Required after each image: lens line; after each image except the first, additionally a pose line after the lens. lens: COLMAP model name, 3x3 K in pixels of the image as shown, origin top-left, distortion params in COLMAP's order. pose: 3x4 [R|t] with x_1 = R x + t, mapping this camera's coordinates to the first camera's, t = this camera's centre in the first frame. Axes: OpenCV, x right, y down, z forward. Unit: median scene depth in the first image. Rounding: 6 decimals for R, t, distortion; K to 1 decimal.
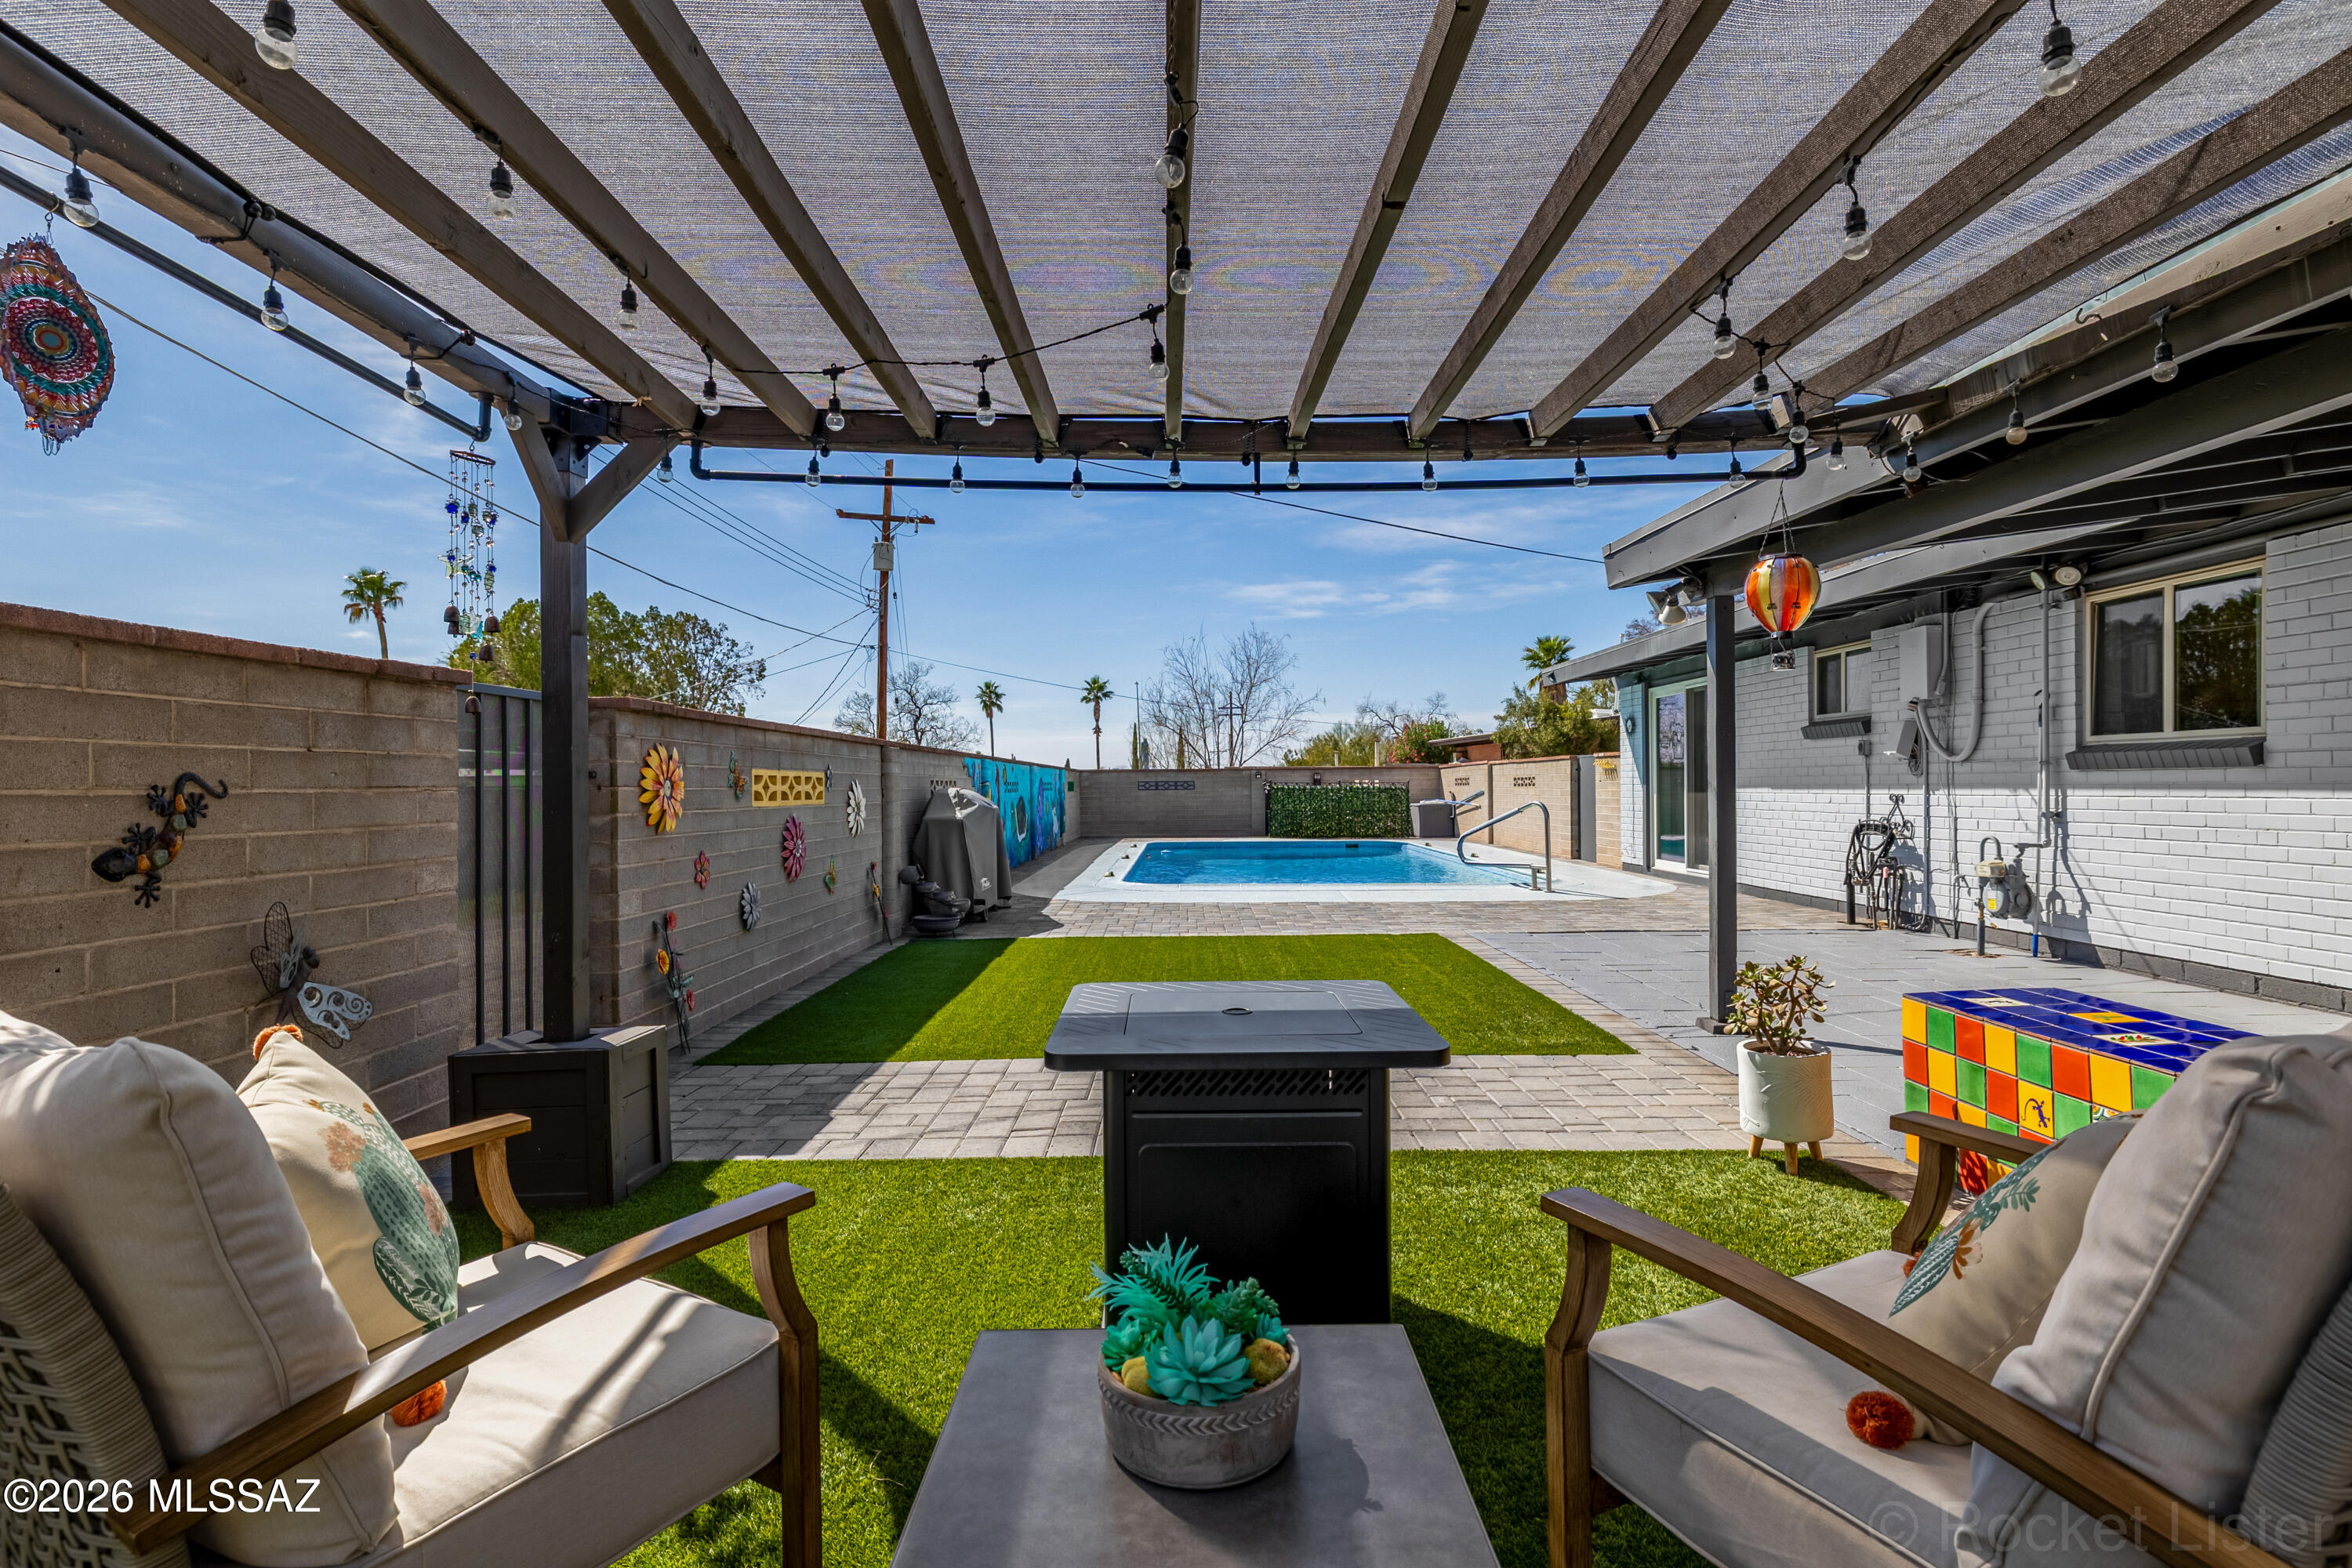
lens RADIAL K [[1180.7, 0, 1177.3], [0, 1180.7, 782.4], [0, 0, 1]] dist [-0.002331, 0.000380]
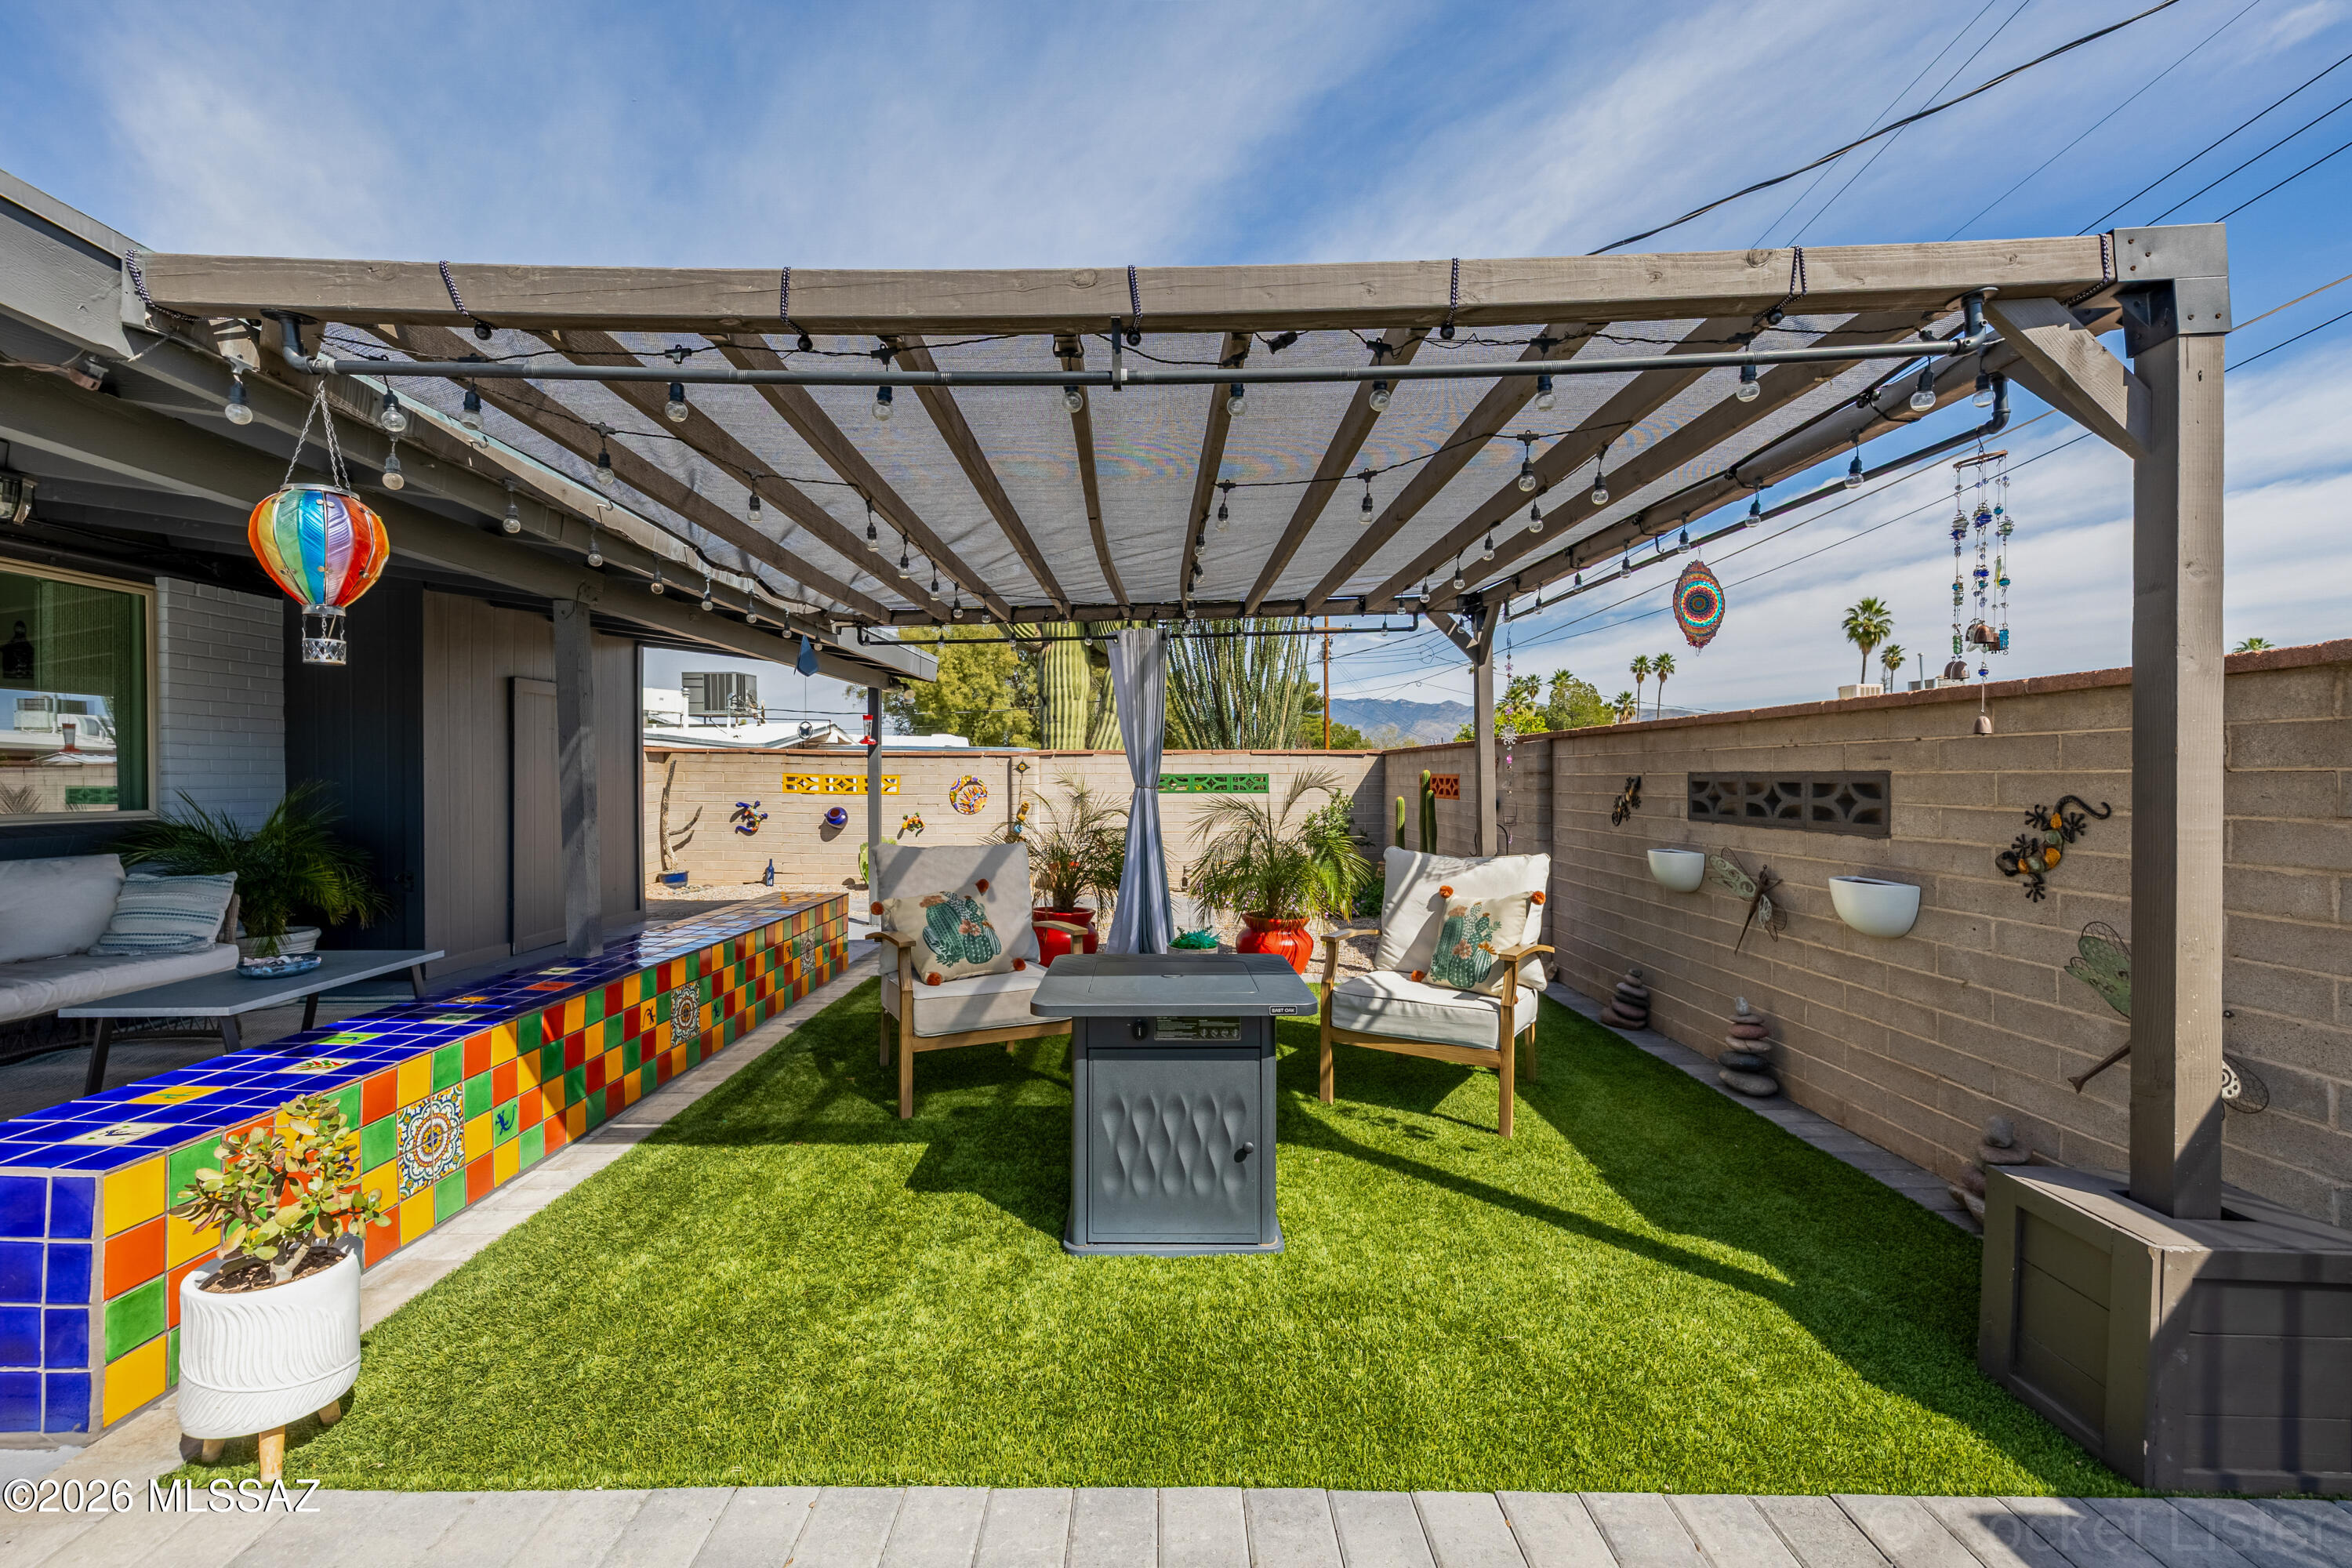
lens RADIAL K [[994.2, 0, 1173.4], [0, 994.2, 774.4], [0, 0, 1]] dist [0.000256, 0.001609]
pose [[-0.999777, 0.009622, -0.018809, 0.022941], [0.009719, 0.999940, -0.005068, -0.012078], [0.018759, -0.005250, -0.999810, 0.735185]]
